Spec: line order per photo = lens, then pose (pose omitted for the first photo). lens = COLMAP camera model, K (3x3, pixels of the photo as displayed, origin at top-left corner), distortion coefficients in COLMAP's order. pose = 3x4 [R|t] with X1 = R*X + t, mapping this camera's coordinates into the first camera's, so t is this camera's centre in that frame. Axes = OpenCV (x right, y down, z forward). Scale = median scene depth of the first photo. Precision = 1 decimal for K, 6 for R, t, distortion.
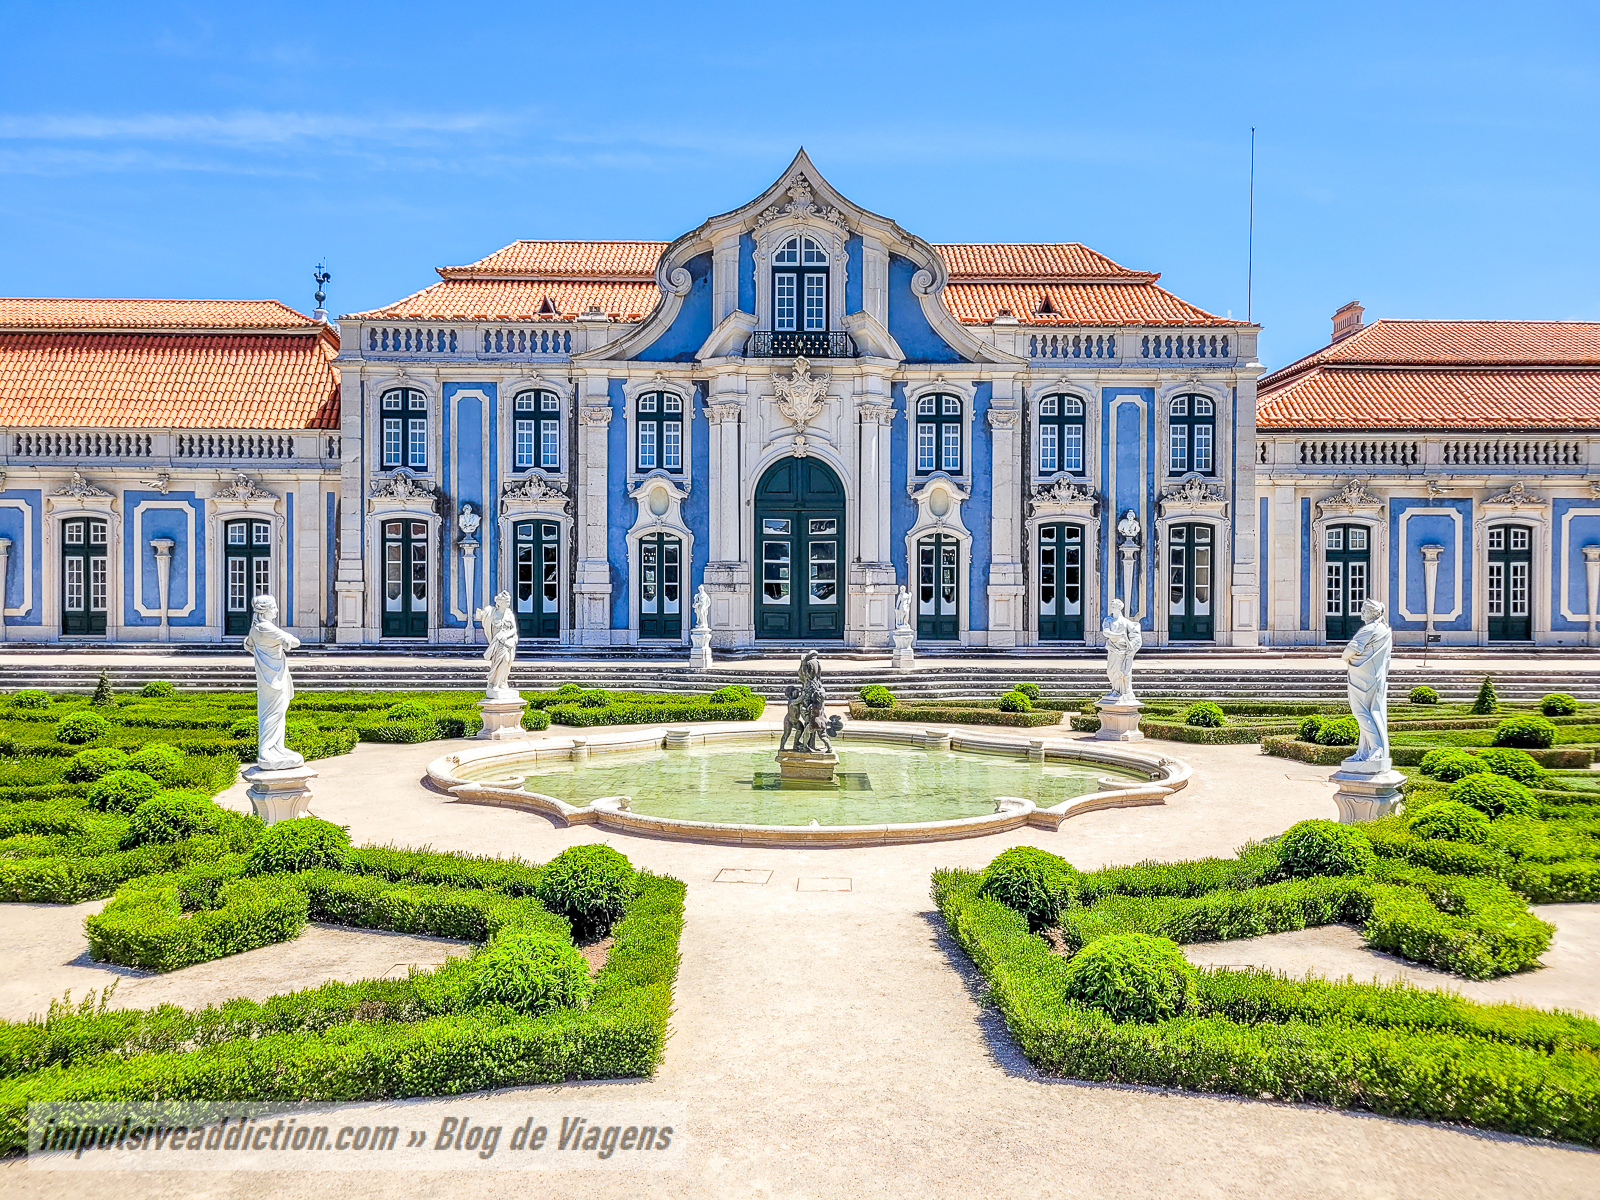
lens RADIAL K [[1267.4, 0, 794.7], [0, 1267.4, 601.7], [0, 0, 1]] dist [0.041672, -0.019935]
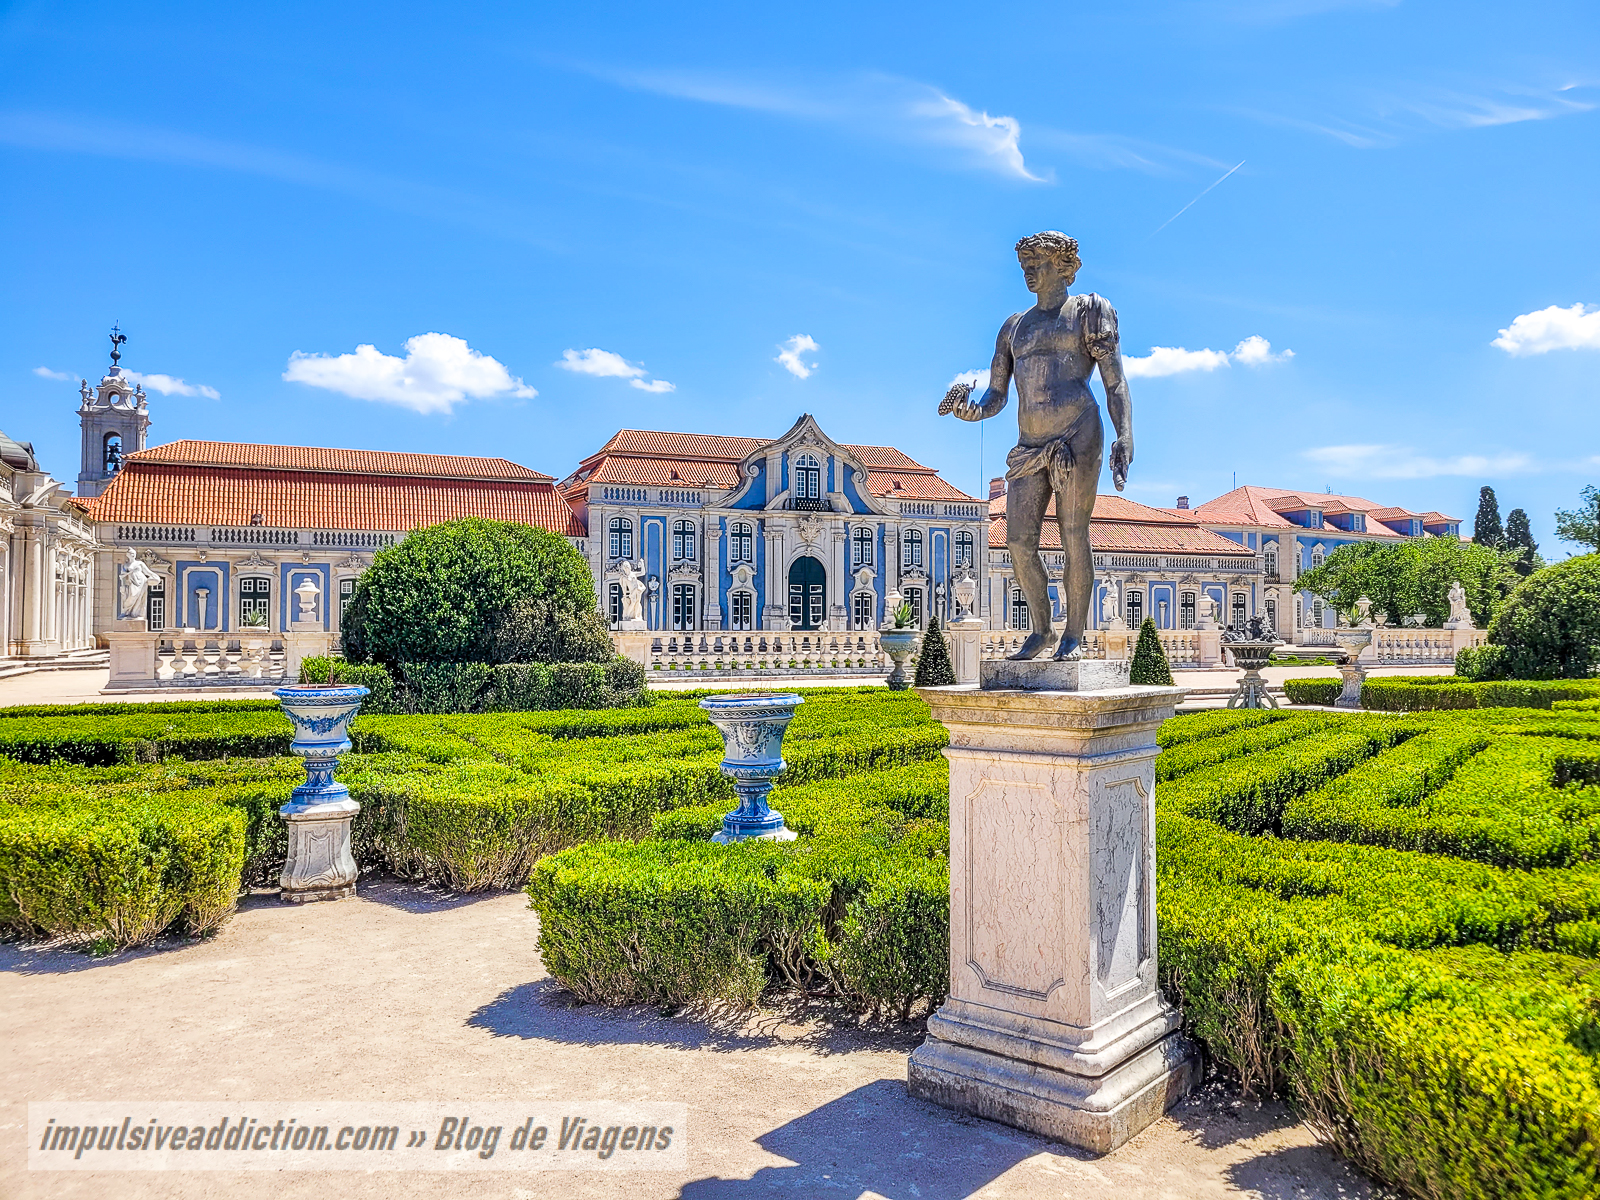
lens RADIAL K [[1267.4, 0, 803.0], [0, 1267.4, 600.0], [0, 0, 1]] dist [0.041672, -0.019935]
pose [[0.917364, 0.005049, 0.398017, -0.846120], [0.000656, 0.999899, -0.014198, -0.010231], [-0.398049, 0.013286, 0.917268, -0.950596]]
